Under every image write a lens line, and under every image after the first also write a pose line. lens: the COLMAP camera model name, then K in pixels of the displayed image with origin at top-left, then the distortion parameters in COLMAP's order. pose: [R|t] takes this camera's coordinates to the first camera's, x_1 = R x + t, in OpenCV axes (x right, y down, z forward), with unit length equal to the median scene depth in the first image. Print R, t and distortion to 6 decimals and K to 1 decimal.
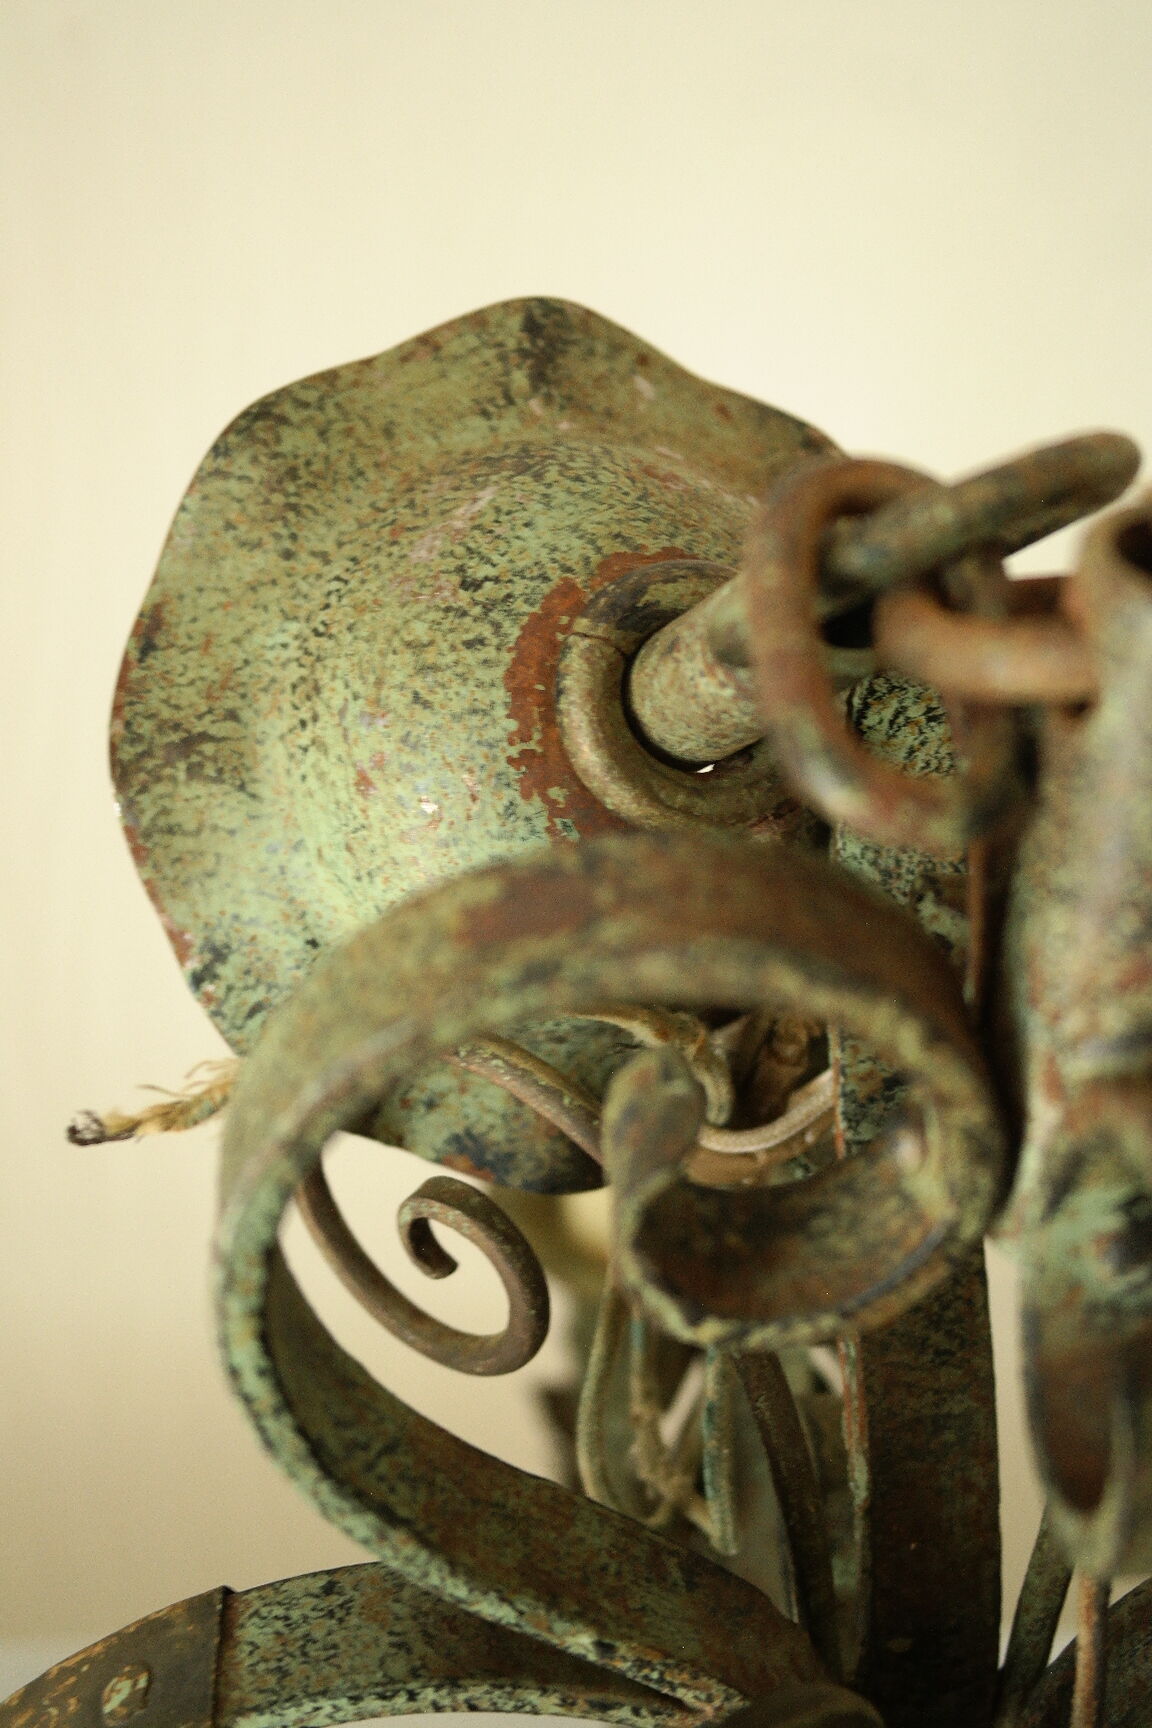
lens RADIAL K [[2256.3, 0, 576.2], [0, 2256.3, 876.0], [0, 0, 1]] dist [-0.028644, 0.066976]
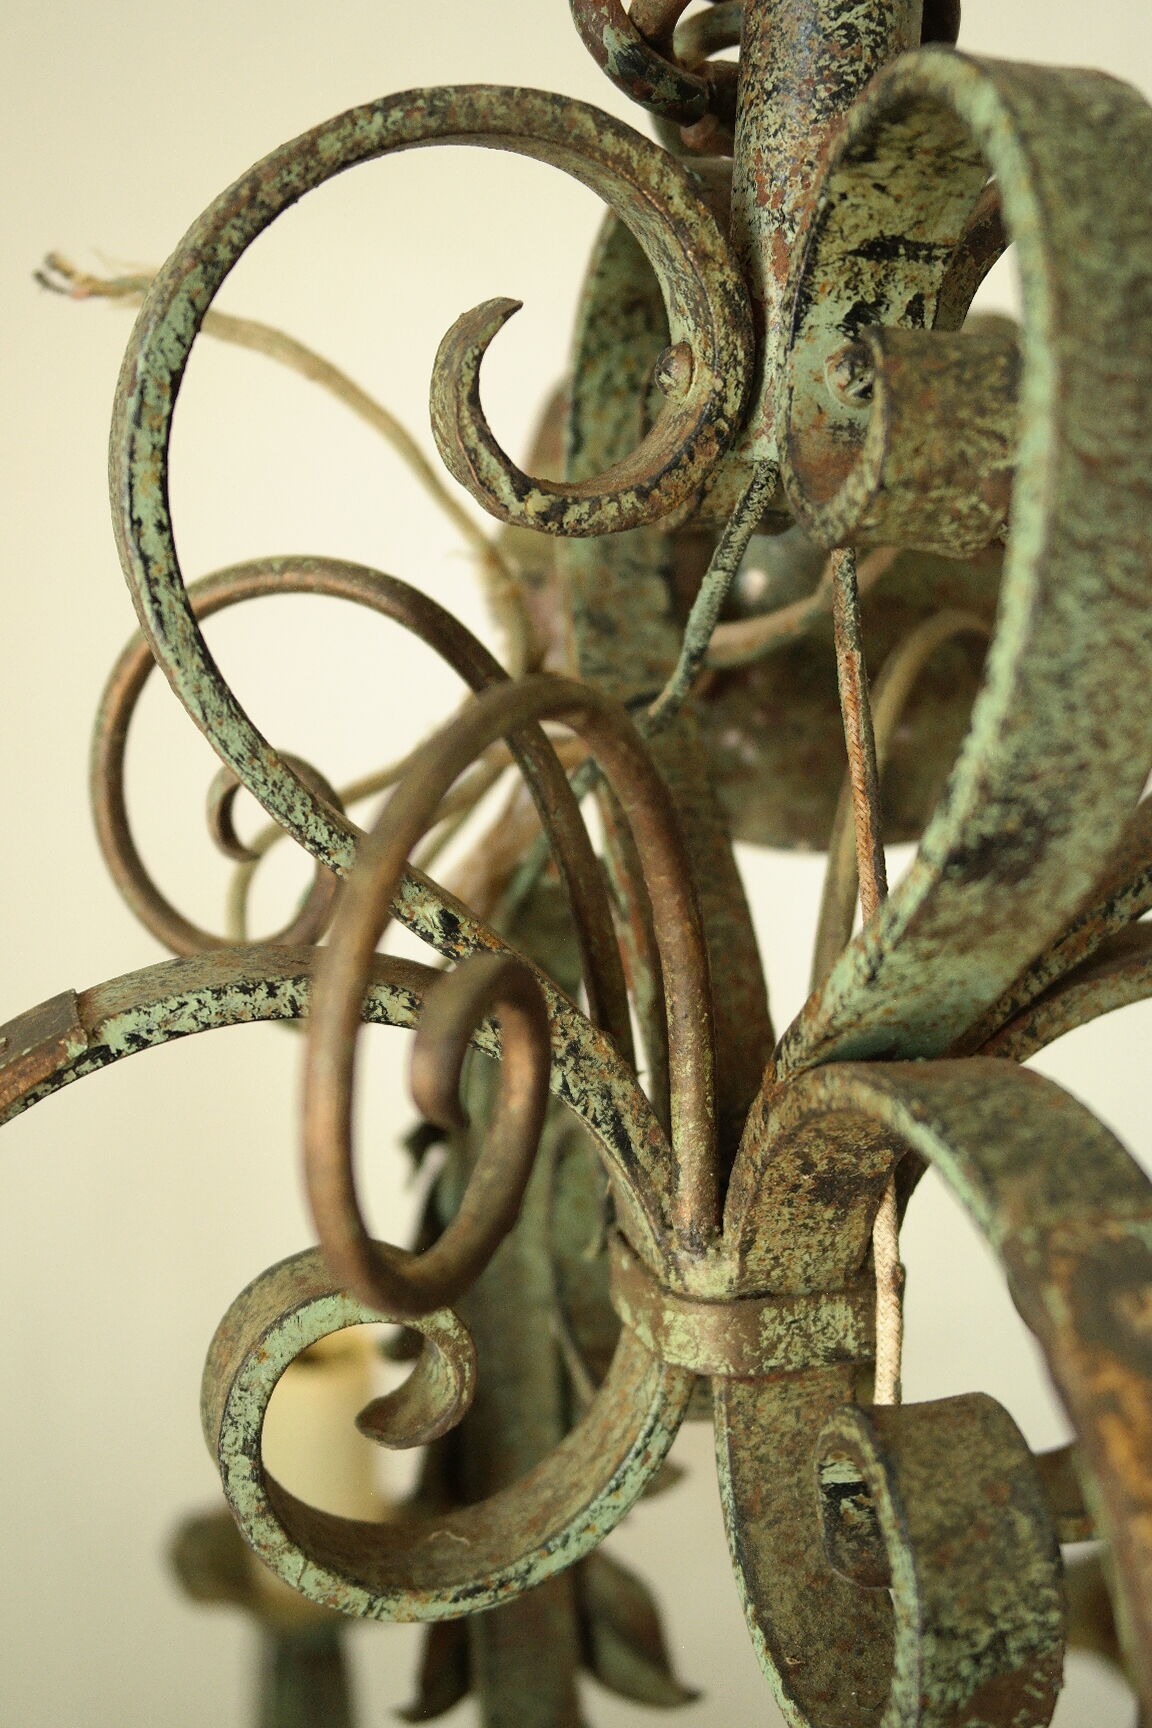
lens RADIAL K [[2256.3, 0, 576.2], [0, 2256.3, 876.0], [0, 0, 1]] dist [-0.028644, 0.066976]
pose [[0.980059, -0.024167, 0.197232, -0.141074], [0.102683, 0.911371, -0.398572, 0.755961], [-0.170119, 0.410877, 0.895678, -0.004643]]
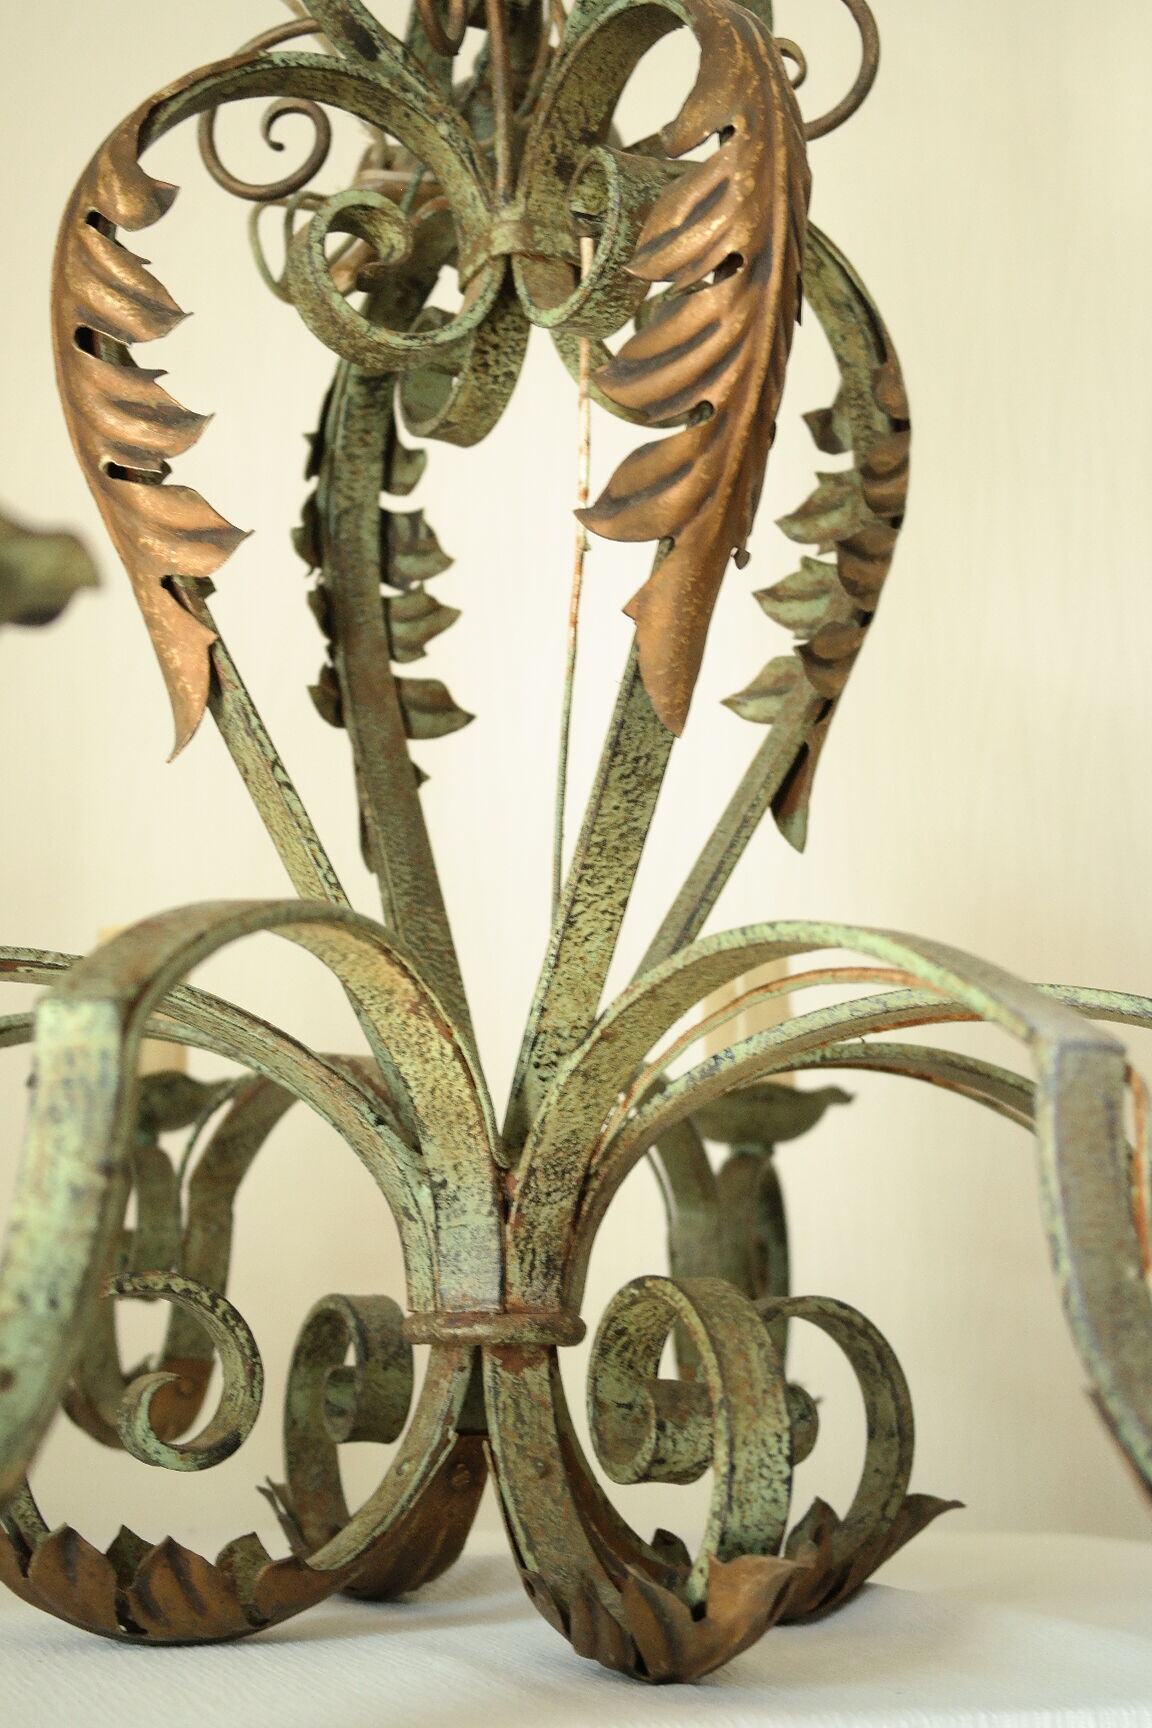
lens RADIAL K [[2256.3, 0, 576.2], [0, 2256.3, 876.0], [0, 0, 1]] dist [-0.028644, 0.066976]
pose [[0.915188, 0.078529, 0.395302, -0.780989], [0.234242, 0.694516, -0.680278, 2.875023], [-0.327965, 0.715179, 0.617218, -0.030460]]
